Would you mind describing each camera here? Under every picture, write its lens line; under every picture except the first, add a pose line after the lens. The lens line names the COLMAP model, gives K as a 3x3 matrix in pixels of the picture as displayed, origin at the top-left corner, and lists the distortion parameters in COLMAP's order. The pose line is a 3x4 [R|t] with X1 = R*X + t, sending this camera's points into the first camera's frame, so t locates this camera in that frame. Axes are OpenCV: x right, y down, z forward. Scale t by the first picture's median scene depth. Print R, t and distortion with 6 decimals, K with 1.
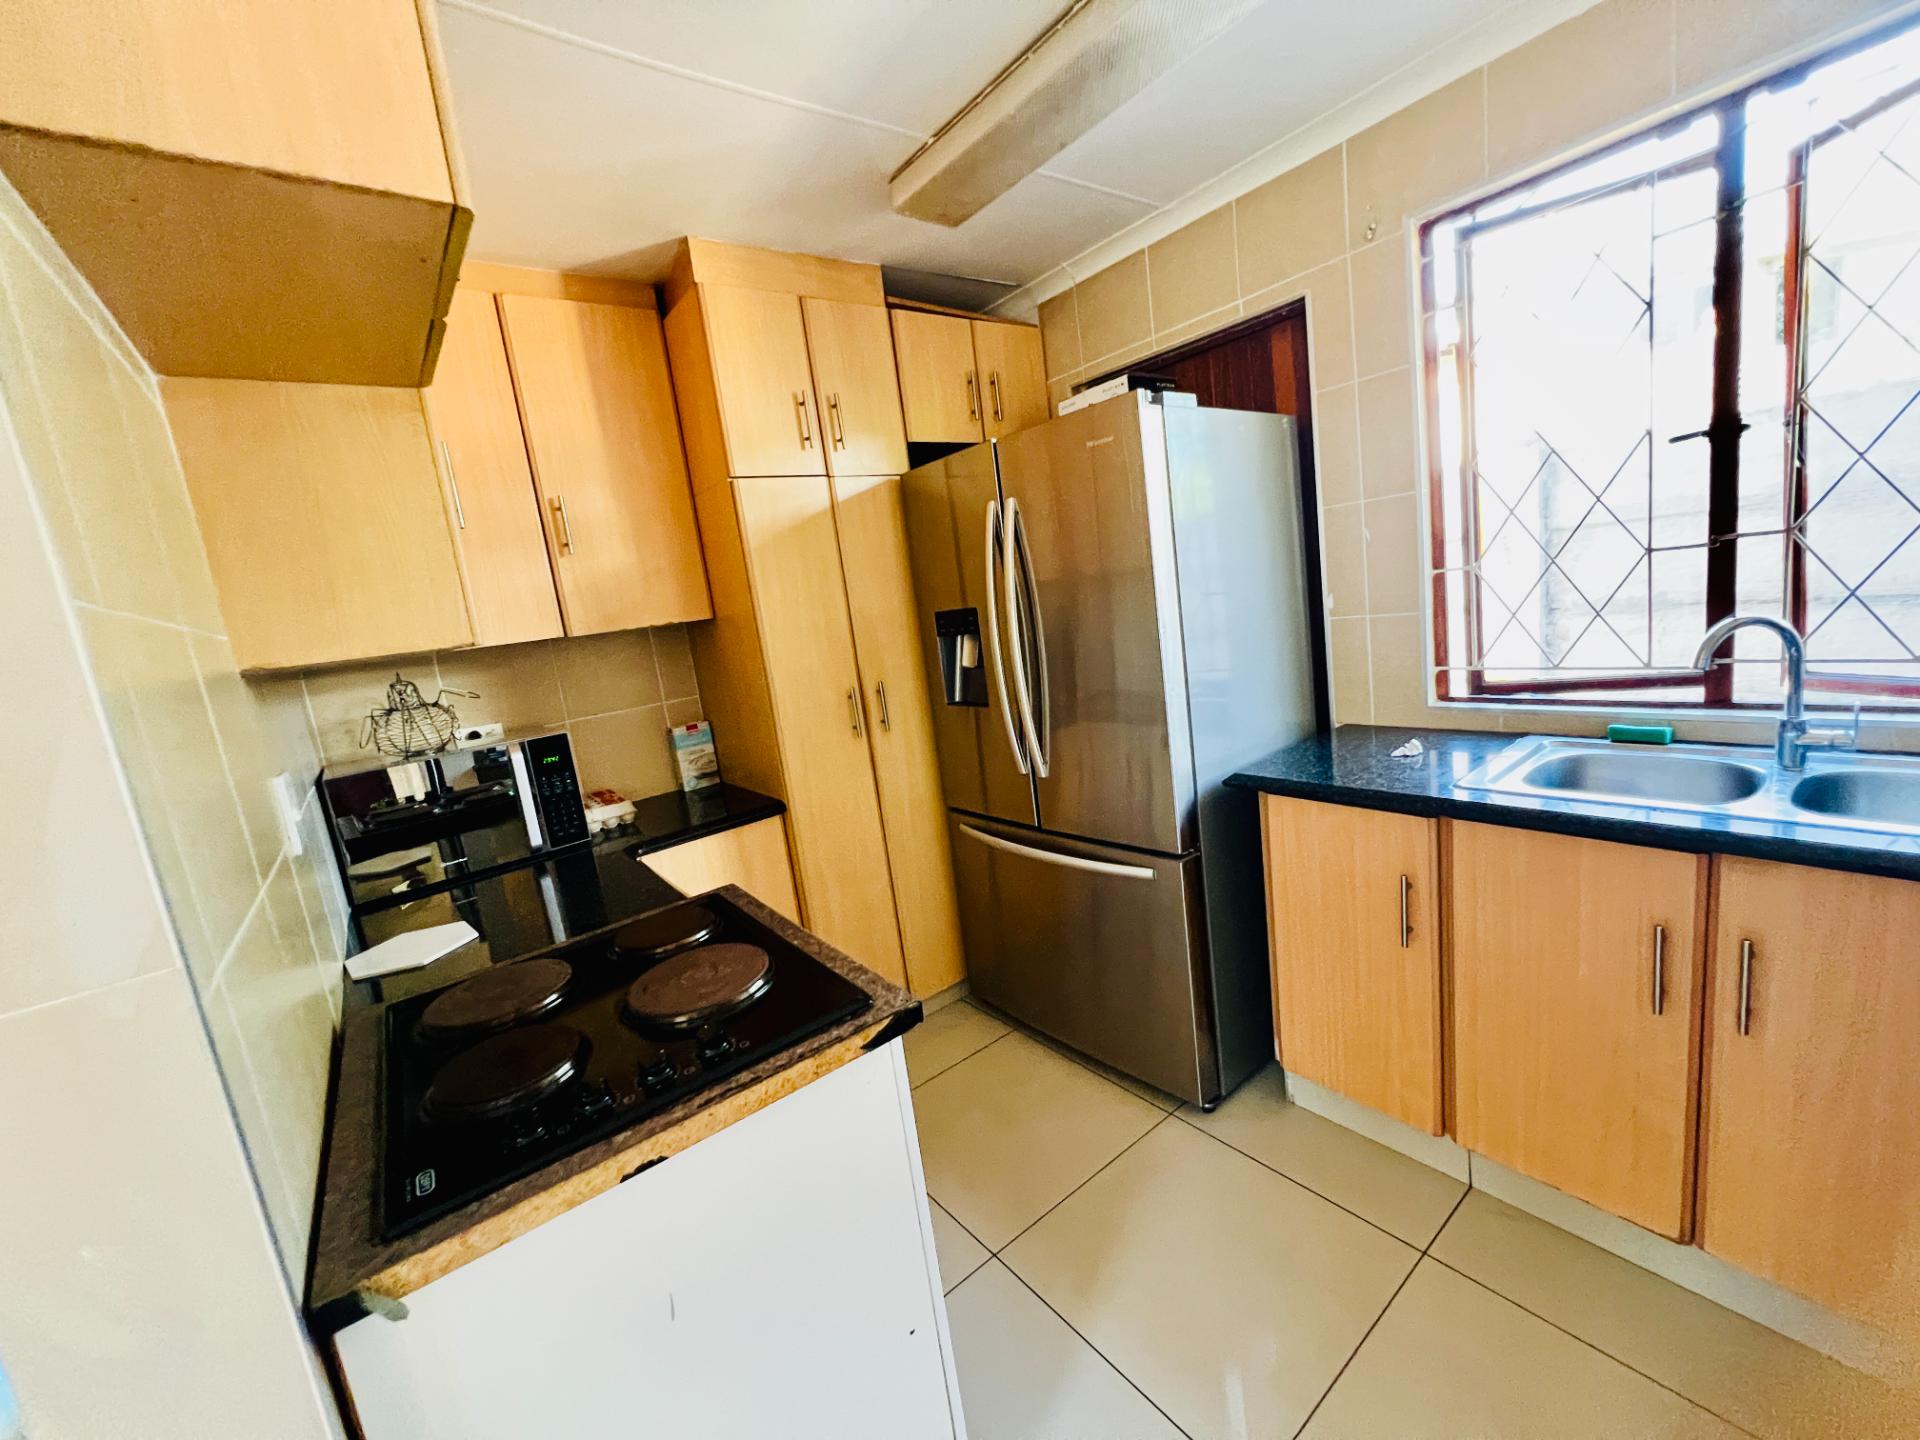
lens RADIAL K [[773.0, 0, 962.2], [0, 773.0, 718.1], [0, 0, 1]] dist [-0.005314, 0.001498]
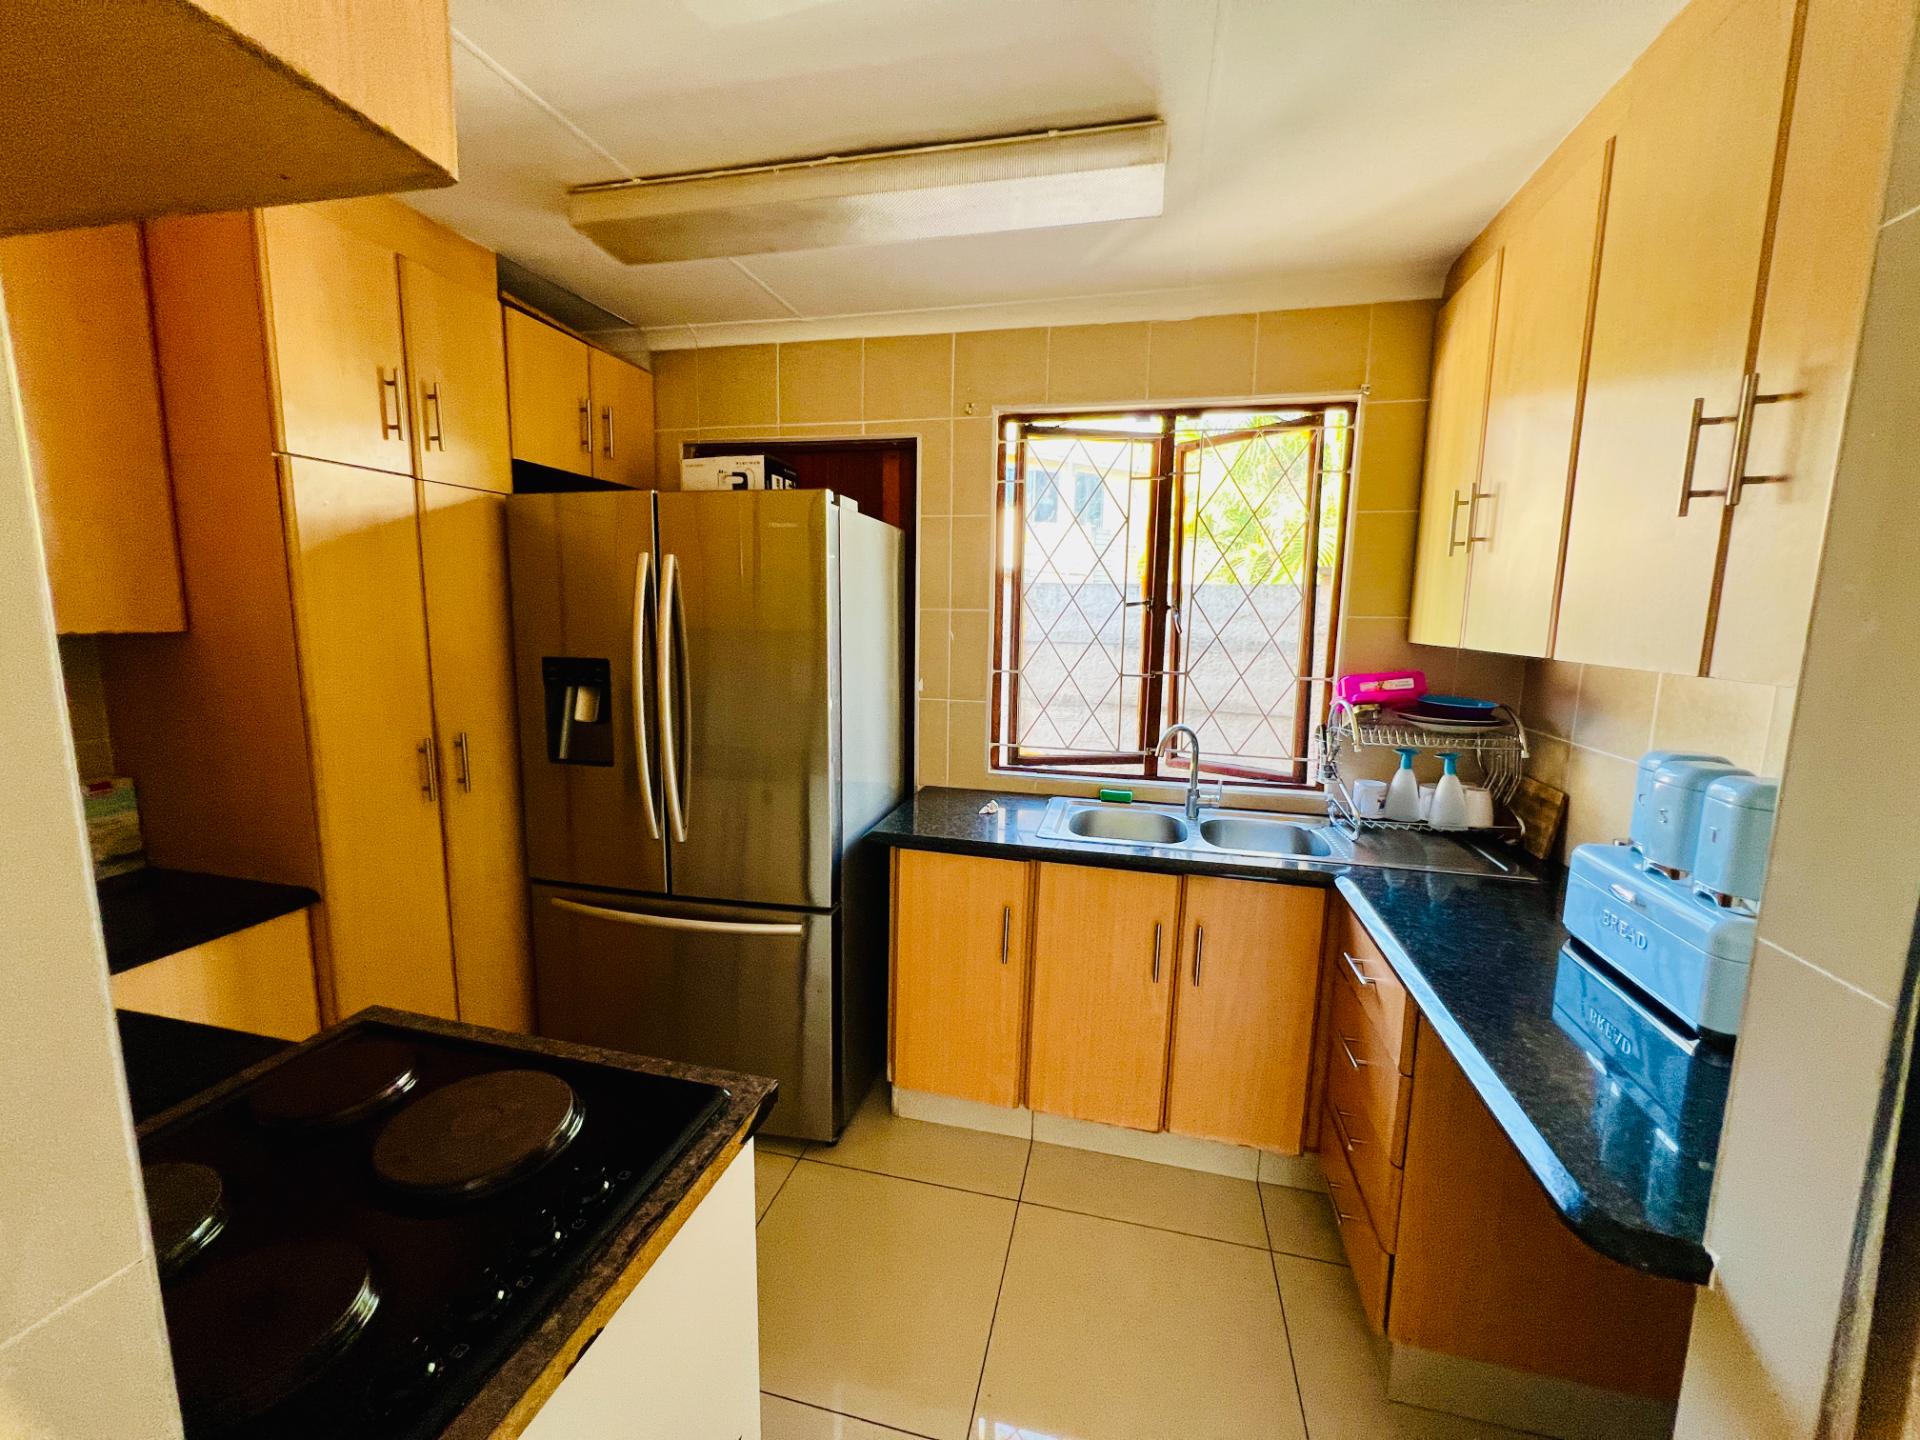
lens RADIAL K [[773.0, 0, 963.7], [0, 773.0, 717.3], [0, 0, 1]] dist [-0.005314, 0.001498]
pose [[0.768006, 0.056762, 0.637923, -0.261197], [-0.018610, 0.997622, -0.066363, -0.022194], [-0.640172, 0.039095, 0.767236, 0.024495]]
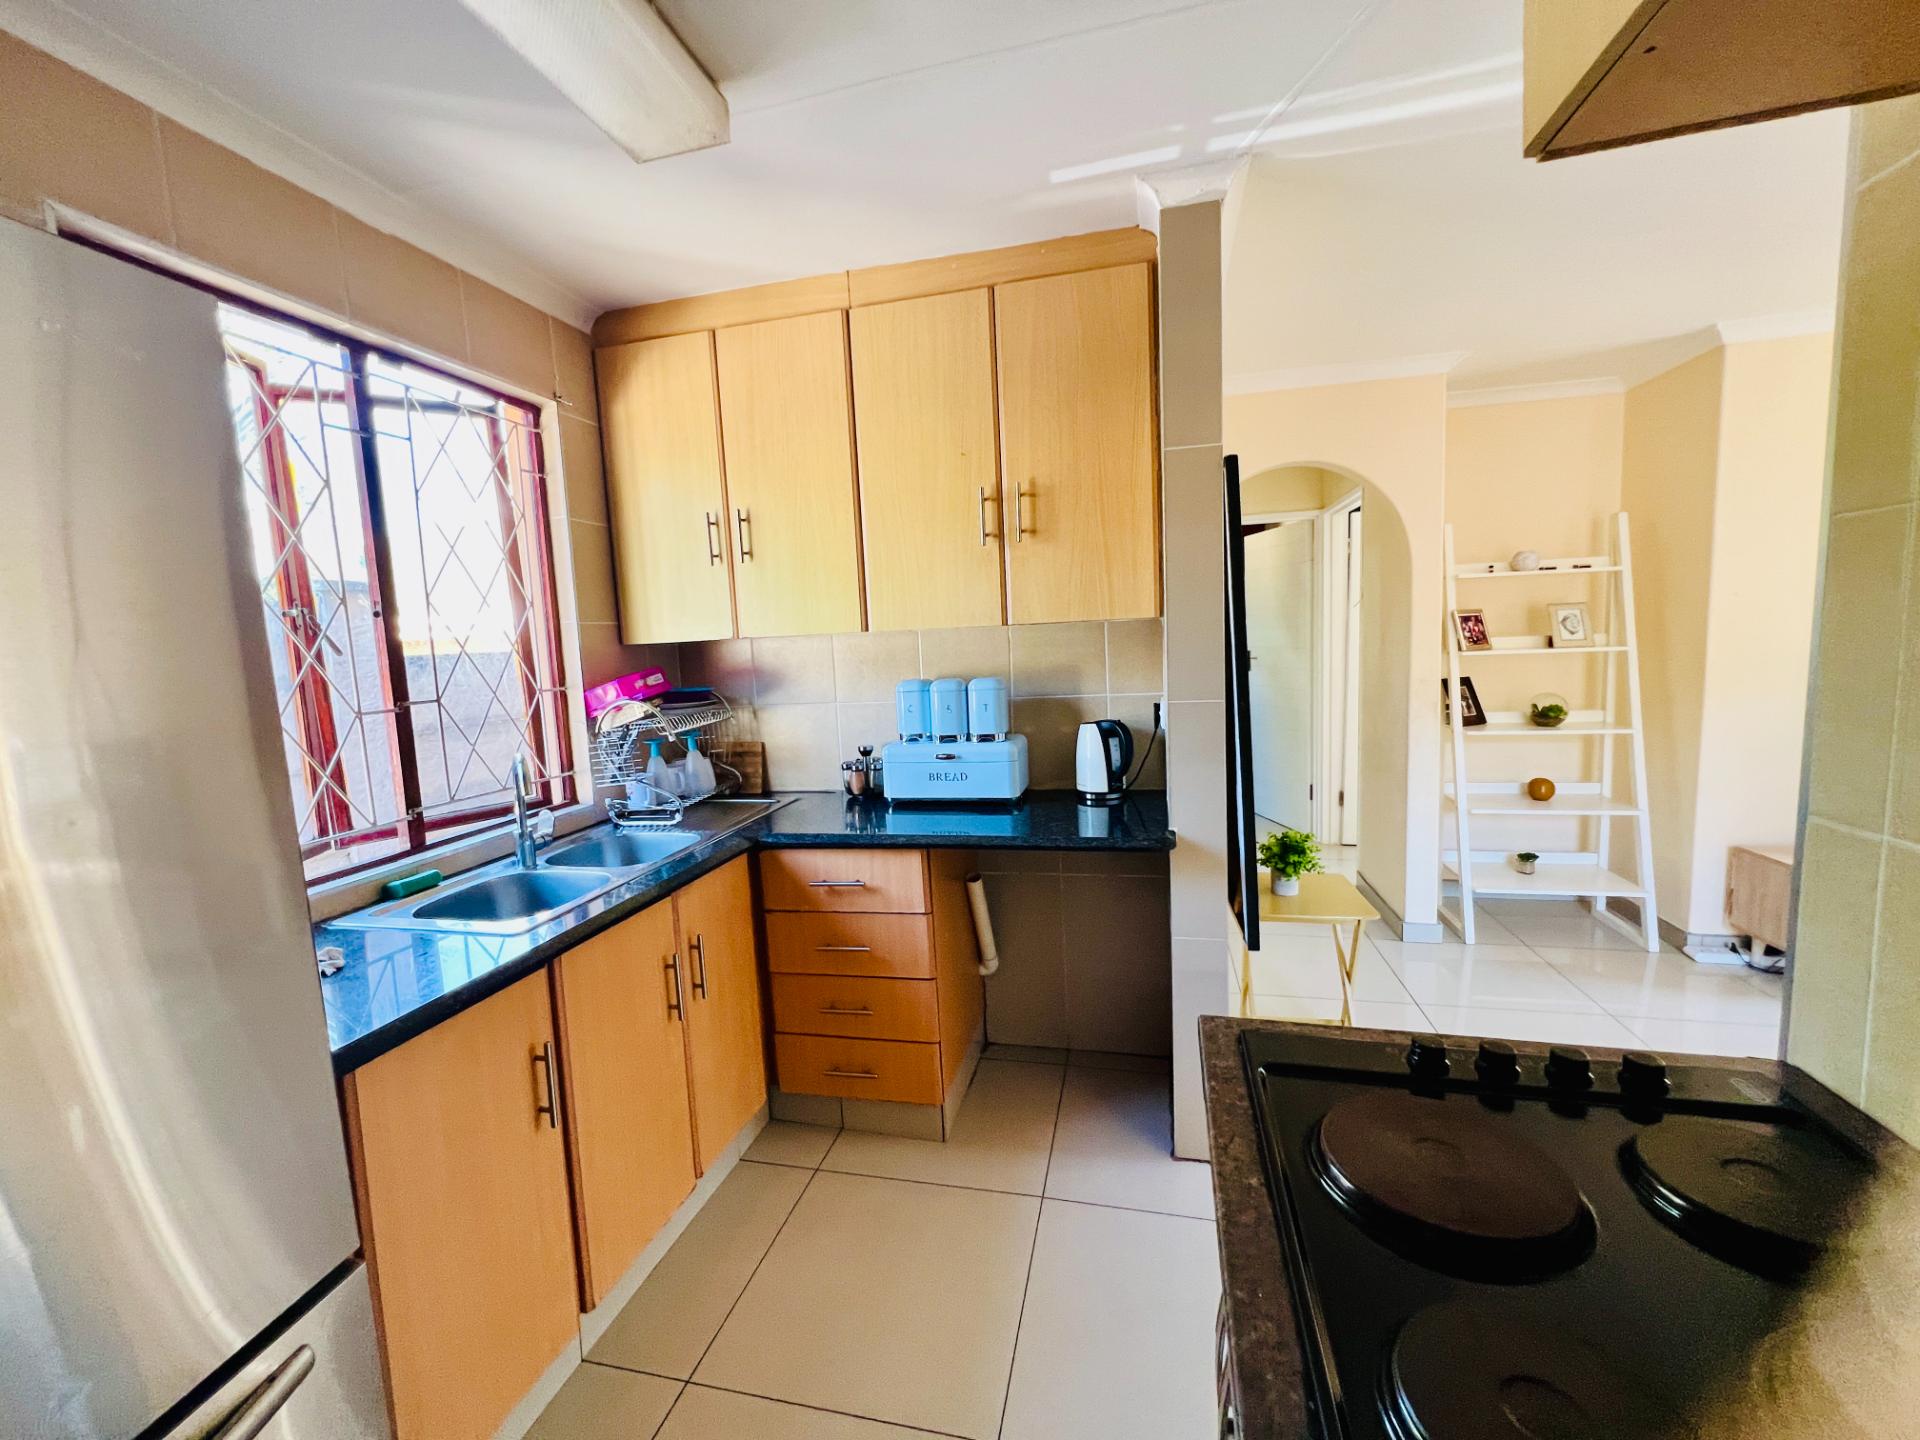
lens RADIAL K [[764.7, 0, 953.1], [0, 764.7, 719.3], [0, 0, 1]] dist [-0.007464, -0.000286]
pose [[-0.613481, 0.078592, 0.785789, -0.323109], [0.251685, 0.962606, 0.100219, -0.093194], [-0.748529, 0.259253, -0.610321, 0.844216]]
